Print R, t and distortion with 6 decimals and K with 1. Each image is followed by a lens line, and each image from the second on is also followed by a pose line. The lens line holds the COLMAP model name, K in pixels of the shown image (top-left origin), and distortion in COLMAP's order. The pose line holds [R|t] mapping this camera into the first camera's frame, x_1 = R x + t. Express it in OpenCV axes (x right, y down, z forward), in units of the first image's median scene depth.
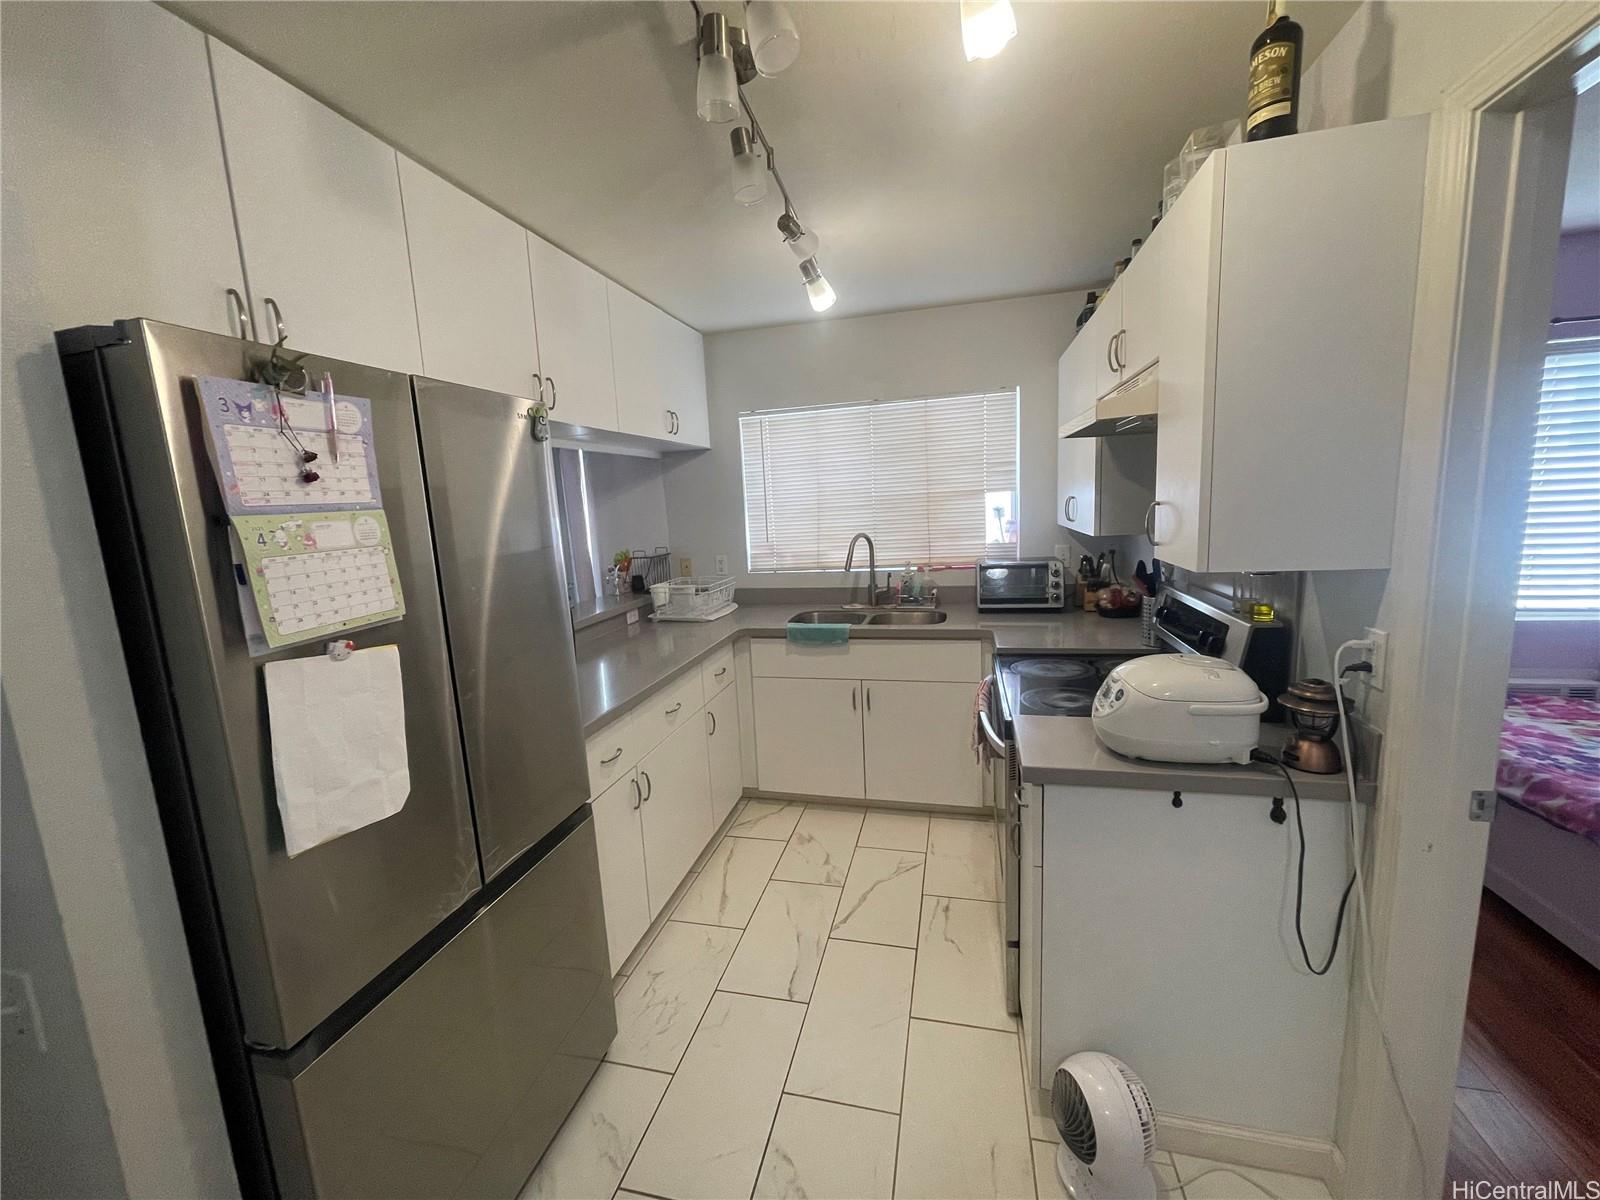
lens RADIAL K [[644.0, 0, 796.1], [0, 644.0, 597.0], [0, 0, 1]] dist [-0.000580, 0.000180]
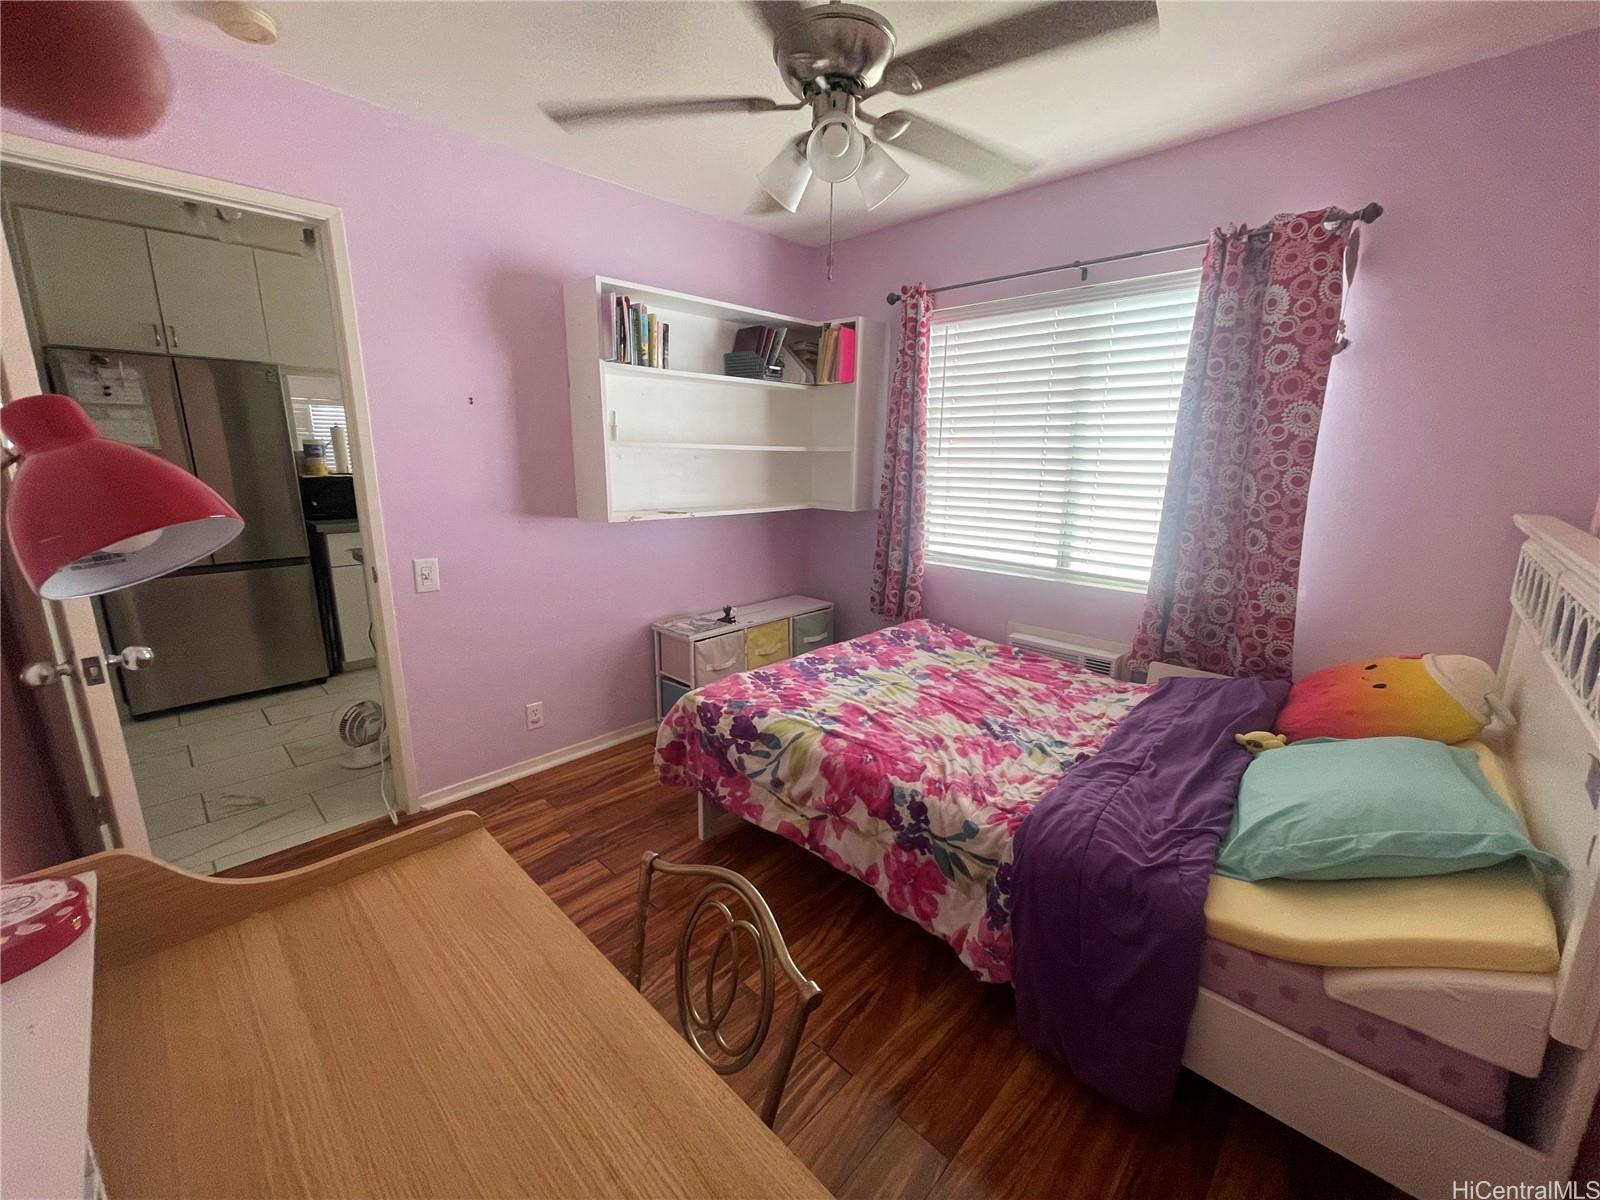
lens RADIAL K [[643.8, 0, 802.7], [0, 643.8, 589.9], [0, 0, 1]] dist [-0.001254, -0.000280]
pose [[0.866895, 0.164105, -0.470705, 1.604606], [-0.129272, 0.985963, 0.105664, -0.006253], [0.481438, -0.030751, 0.875941, -0.057868]]
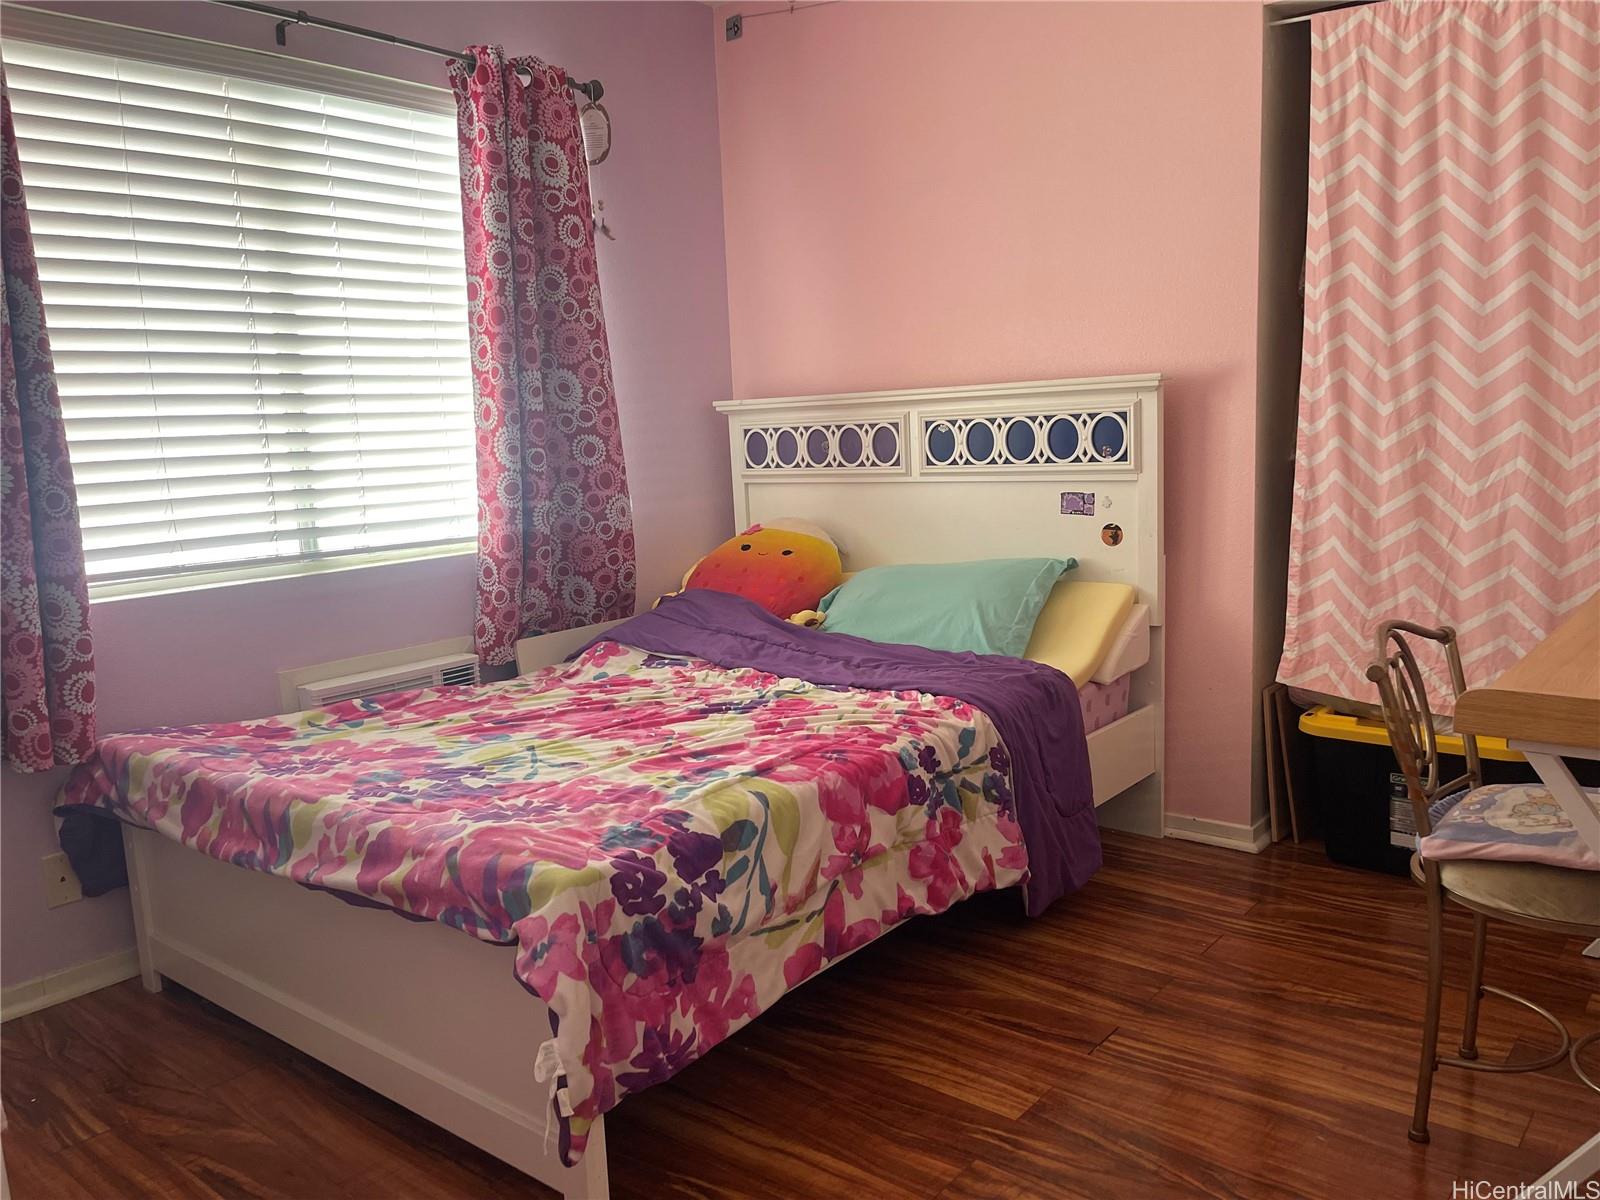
lens RADIAL K [[1201.7, 0, 800.0], [0, 1201.7, 600.0], [0, 0, 1]] dist [0.032812, -0.062136]
pose [[0.430433, -0.095719, 0.897533, 0.445315], [0.155898, 0.987301, 0.030527, 0.117904], [-0.889057, 0.126784, 0.439890, 0.265399]]
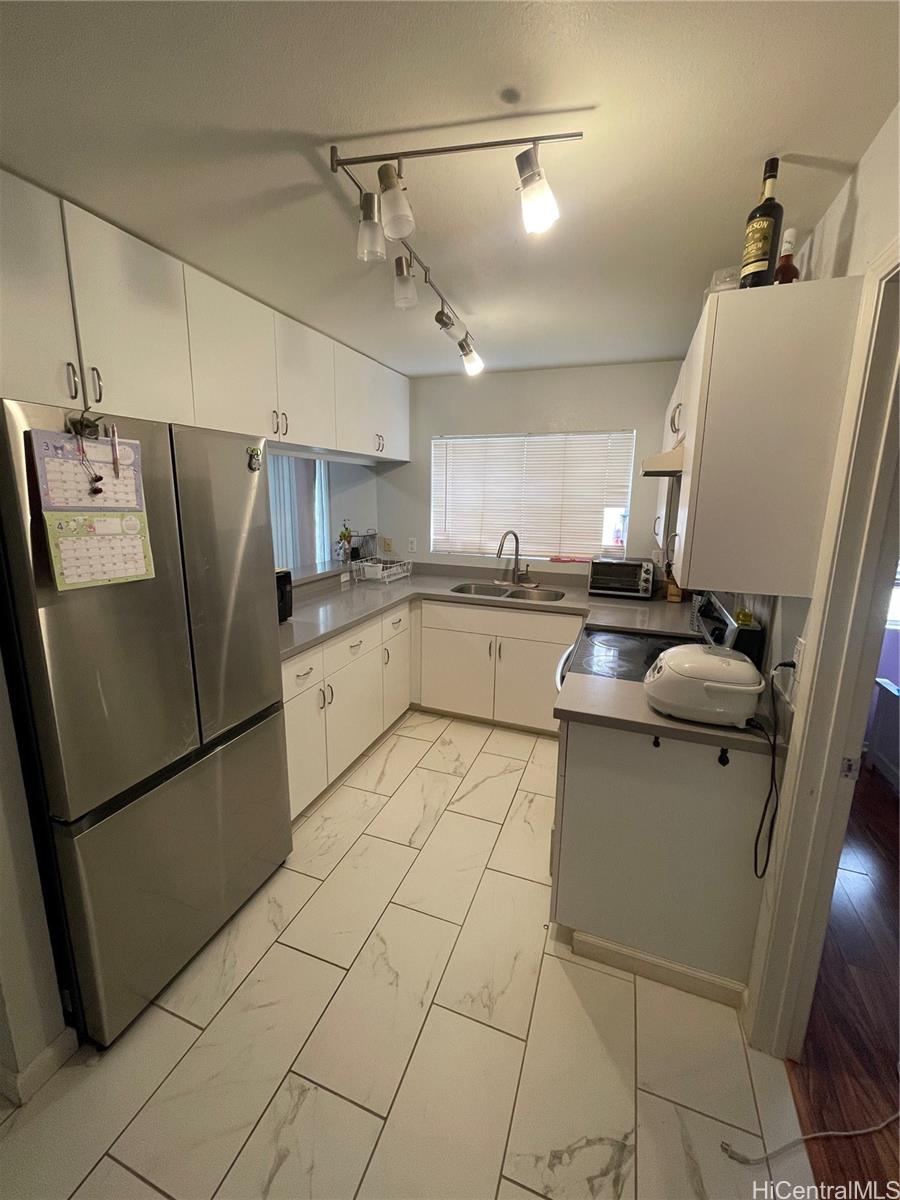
lens RADIAL K [[482.9, 0, 452.1], [0, 482.9, 585.7], [0, 0, 1]] dist [-0.001254, -0.000280]
pose [[0.992158, 0.084700, -0.091912, 0.123398], [-0.080559, 0.995599, 0.047878, -0.031128], [0.095563, -0.040098, 0.994615, -0.069736]]
